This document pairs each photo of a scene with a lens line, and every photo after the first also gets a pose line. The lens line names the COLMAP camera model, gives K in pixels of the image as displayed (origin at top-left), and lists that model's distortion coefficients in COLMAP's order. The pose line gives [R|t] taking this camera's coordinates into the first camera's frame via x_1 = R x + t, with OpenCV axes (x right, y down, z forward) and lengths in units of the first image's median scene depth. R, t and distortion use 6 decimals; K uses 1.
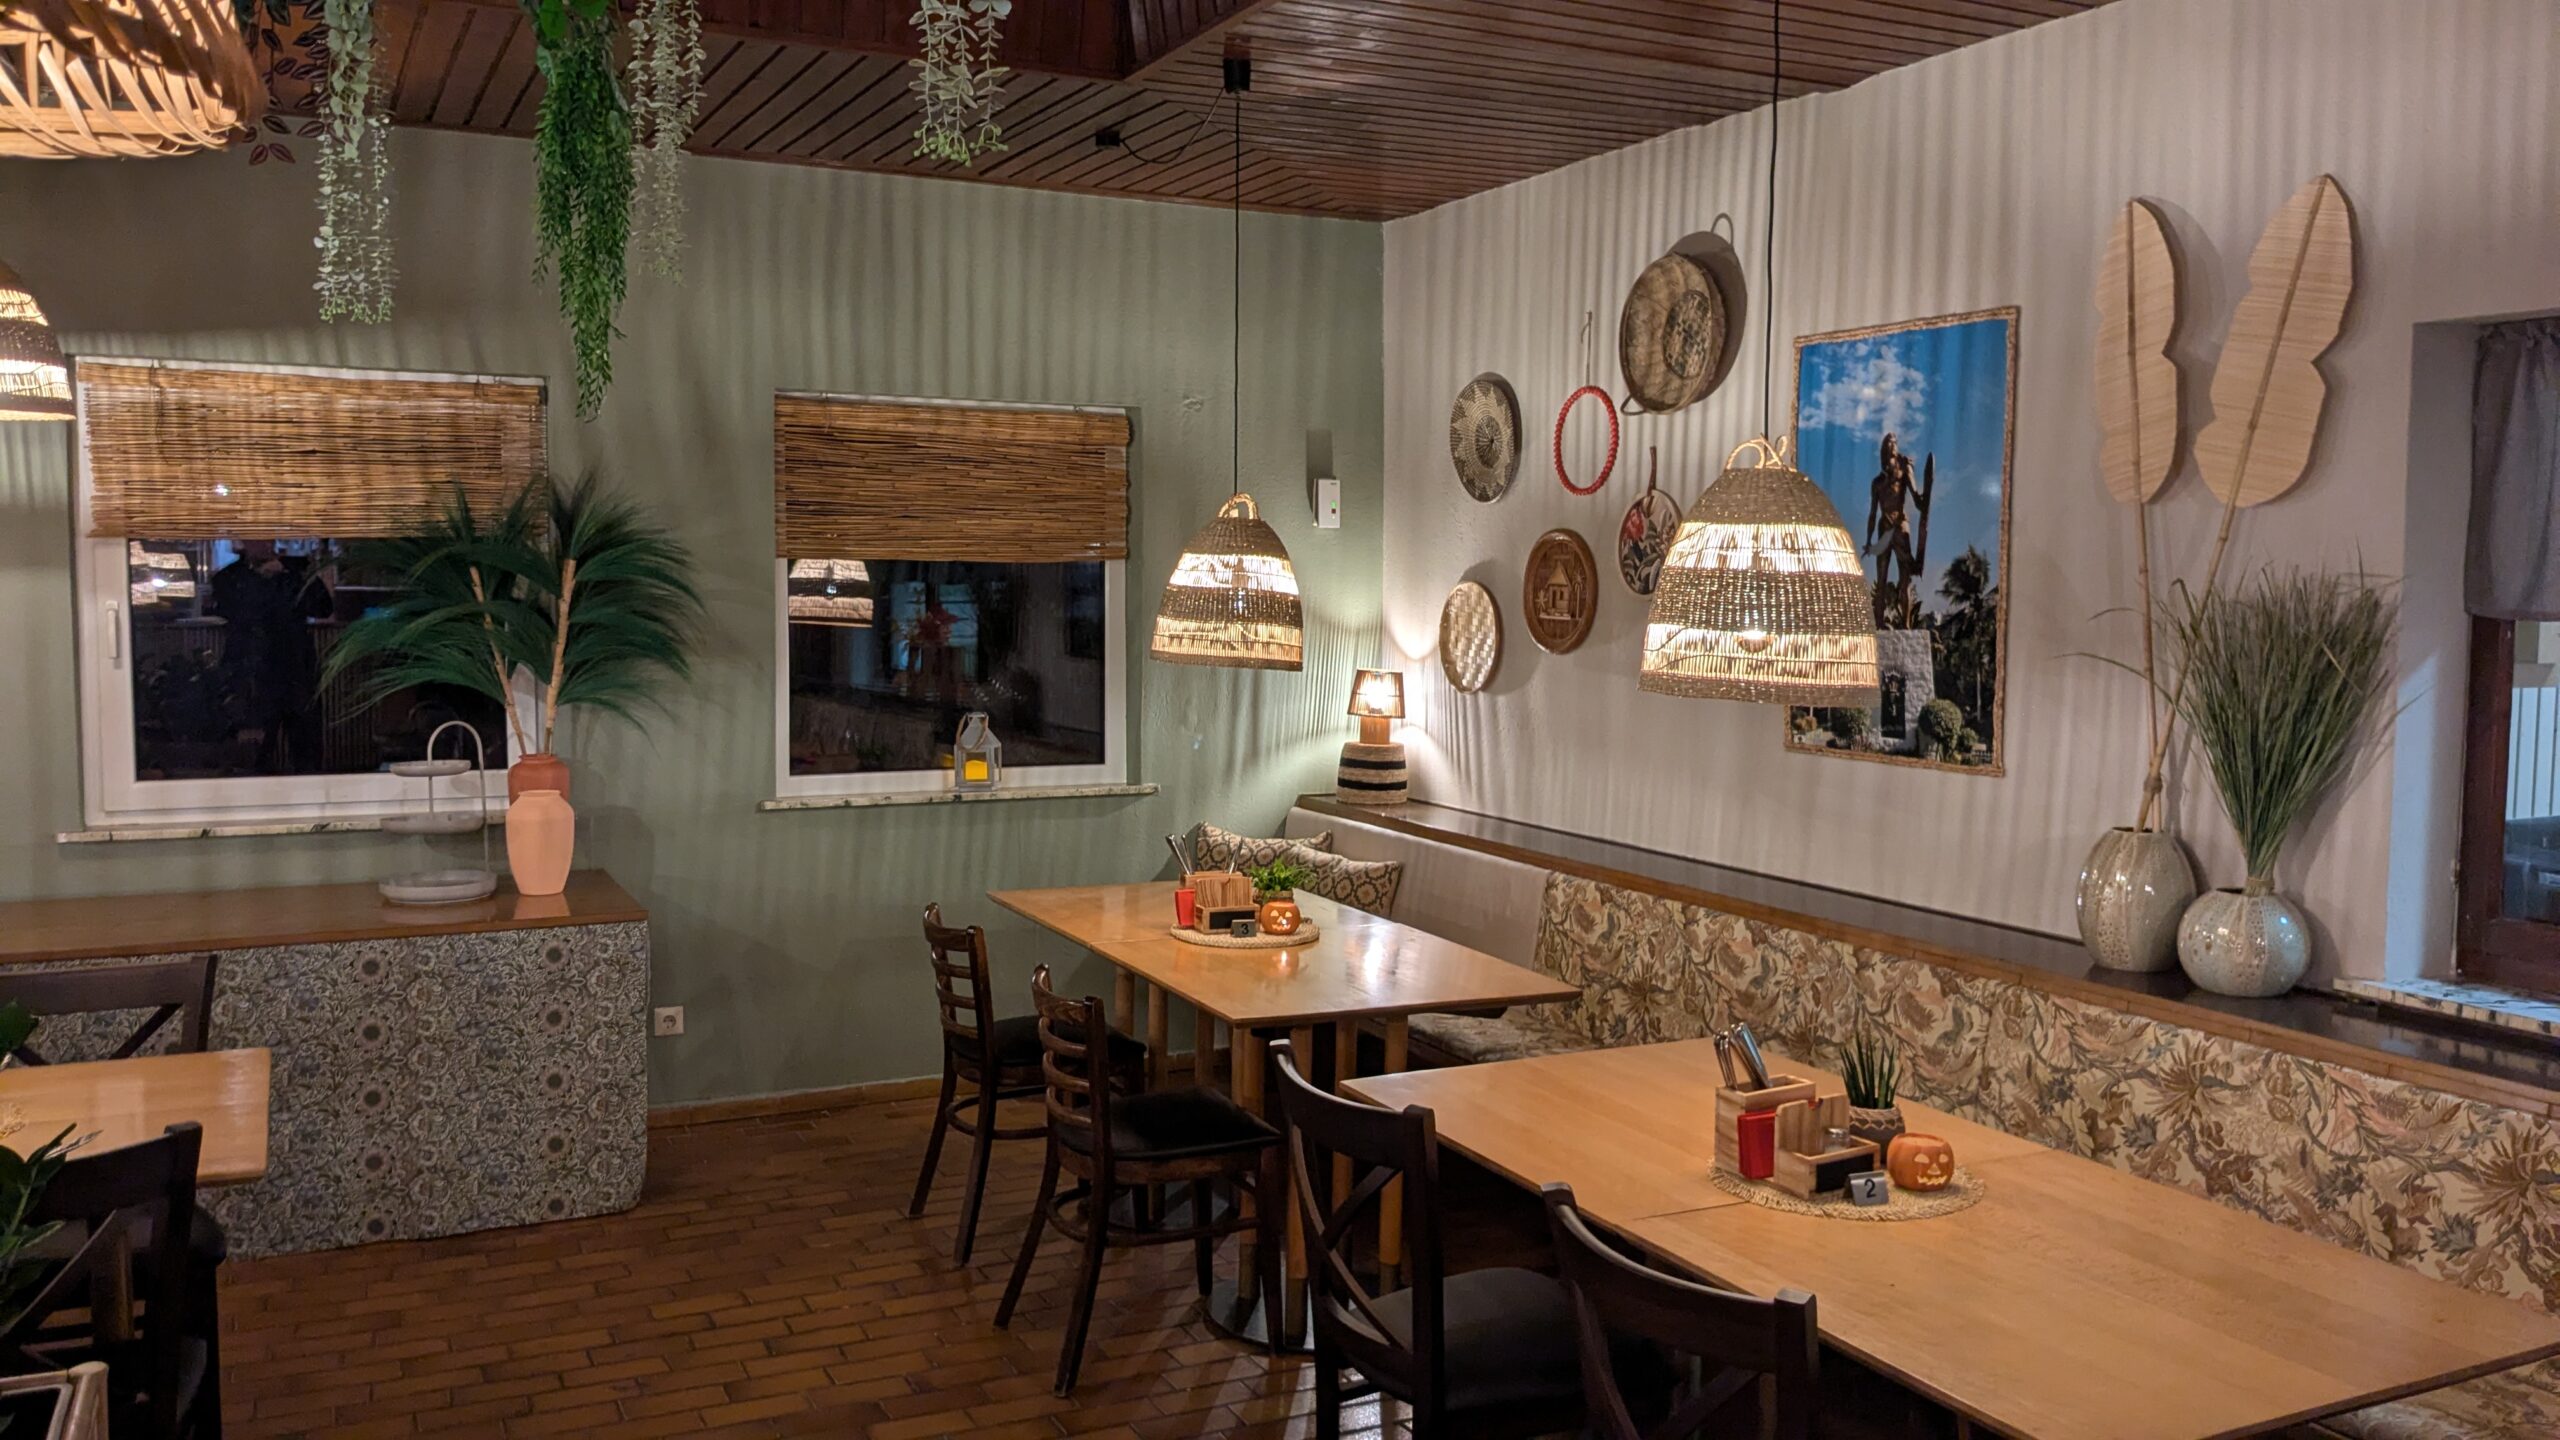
lens RADIAL K [[1997.1, 0, 1280.0], [0, 1997.1, 720.0], [0, 0, 1]] dist [0.002748, -0.009559]
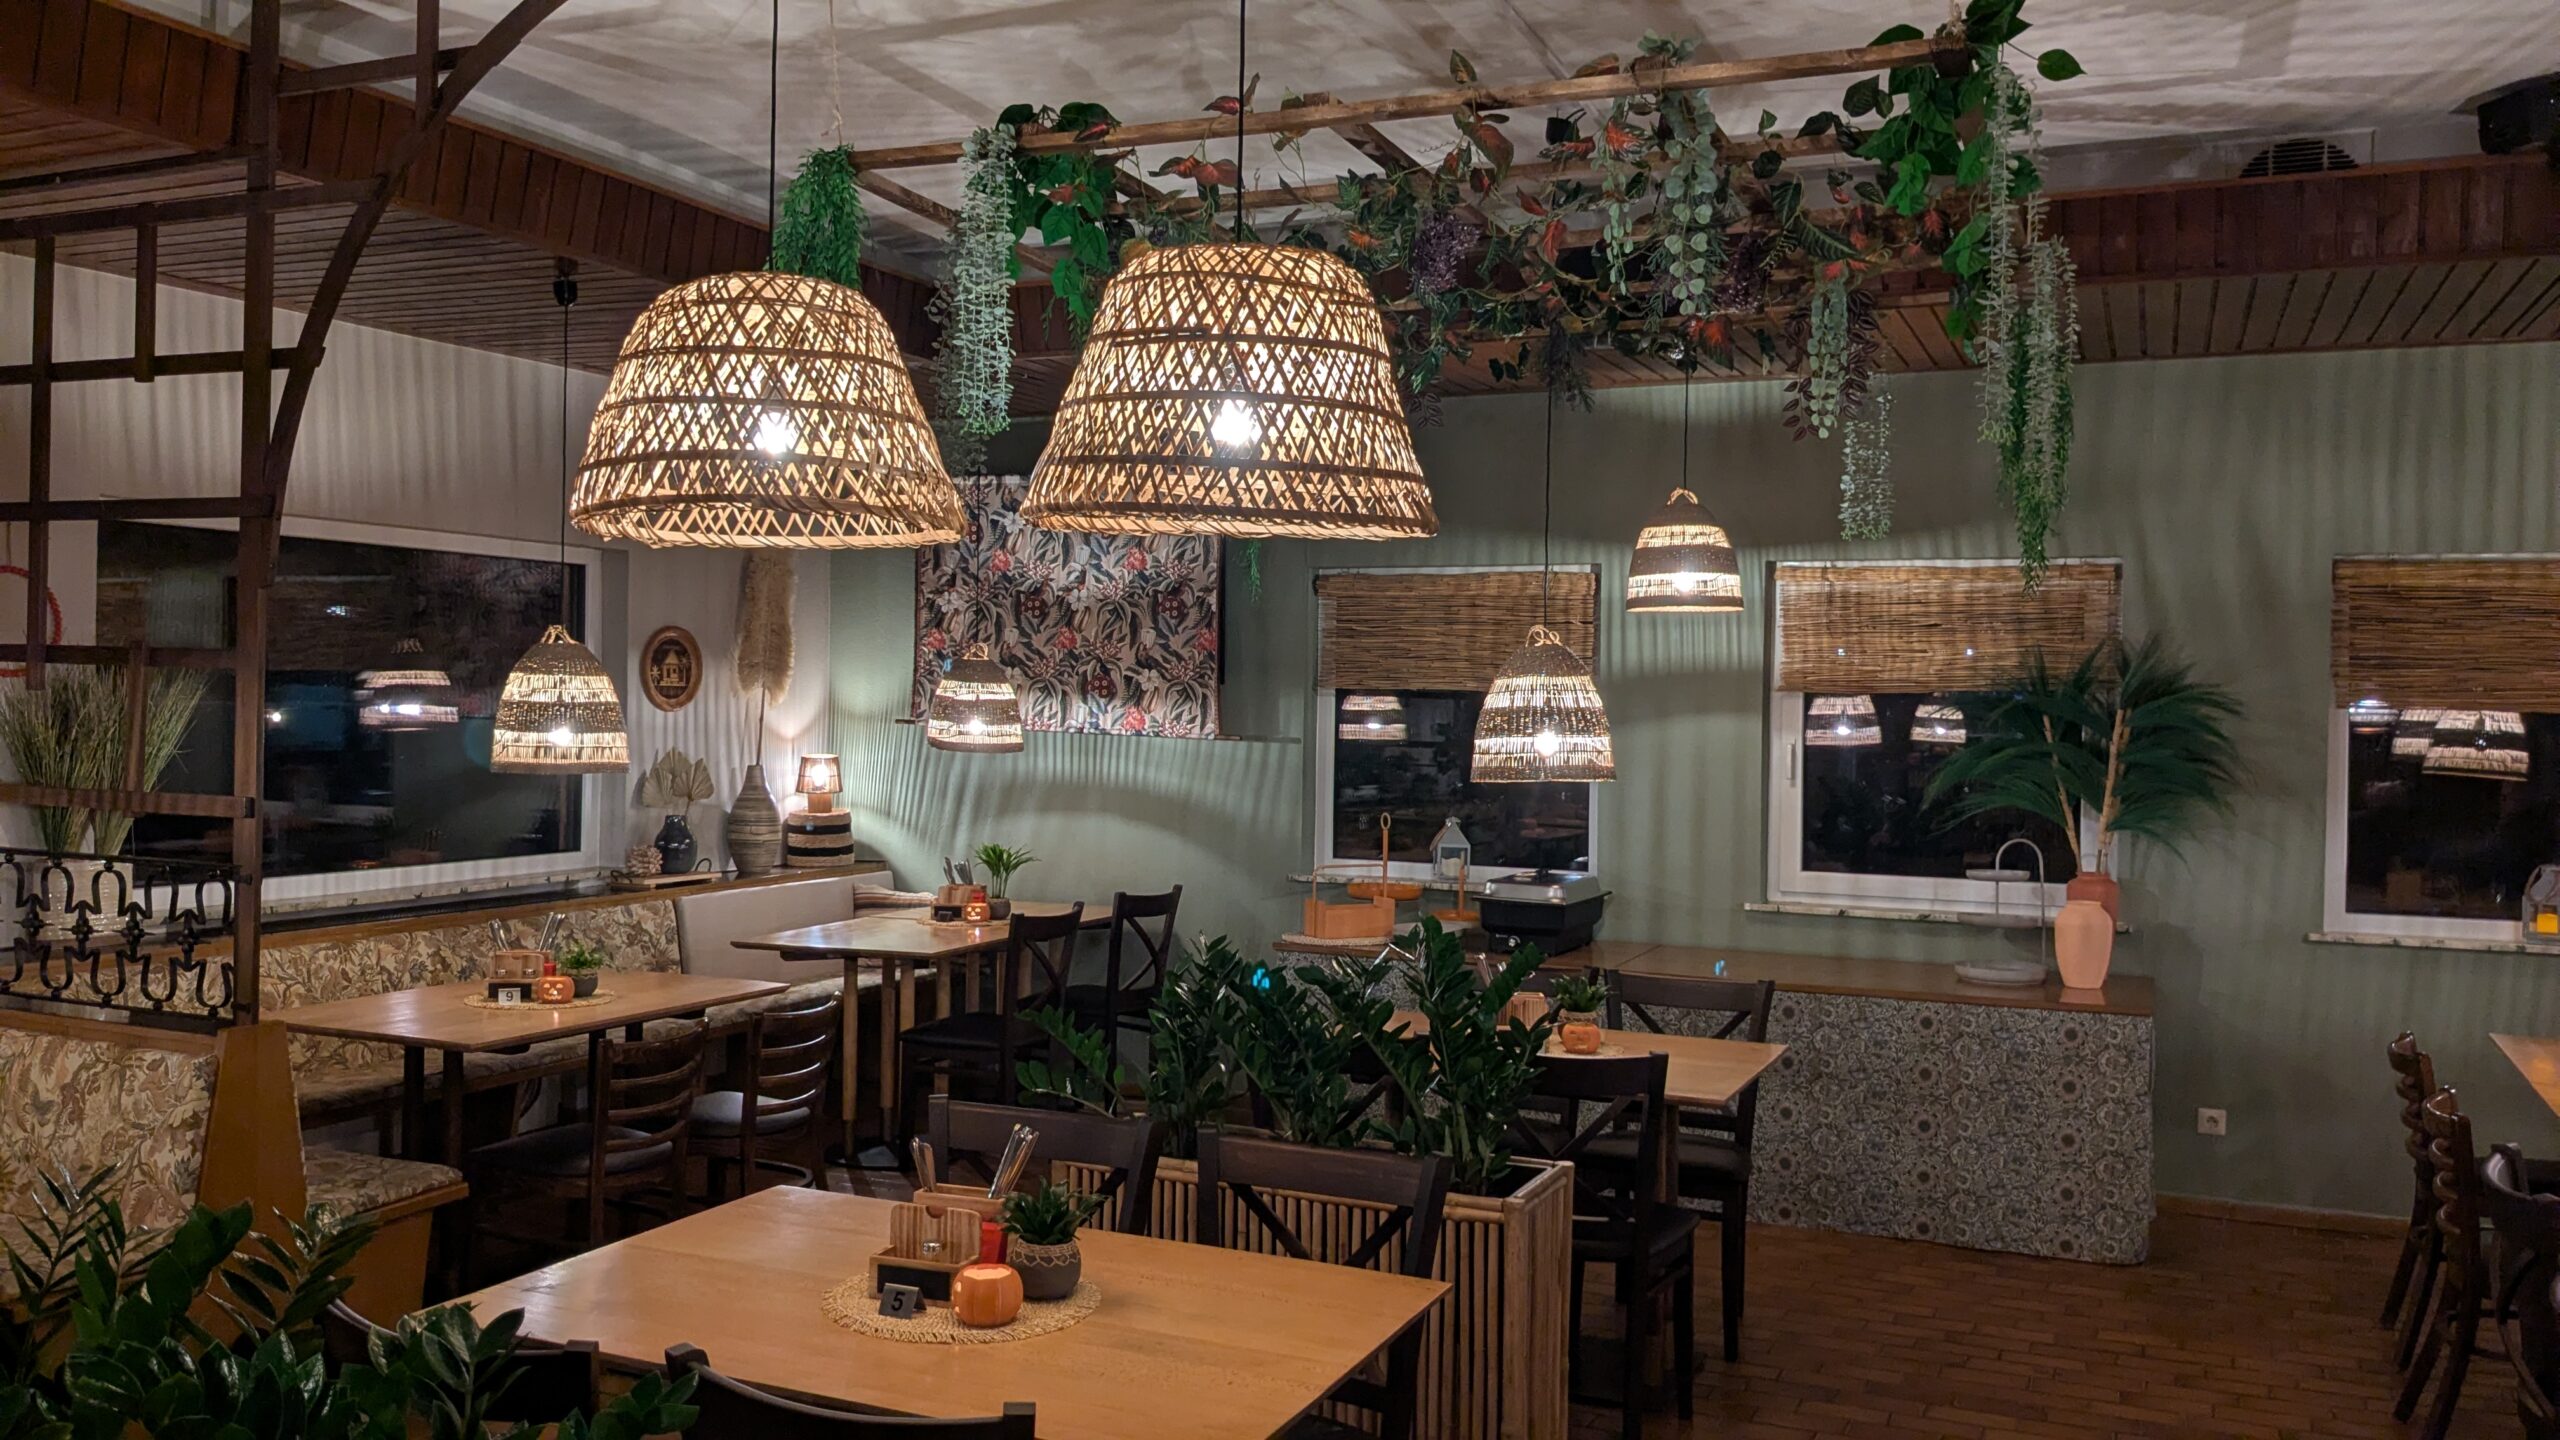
lens RADIAL K [[1997.1, 0, 1280.0], [0, 1997.1, 720.0], [0, 0, 1]] dist [0.002748, -0.009559]
pose [[0.637503, 0.007345, -0.770413, 0.241495], [-0.067265, 0.996667, -0.046159, 0.014768], [0.767506, 0.081249, 0.635872, -0.139675]]
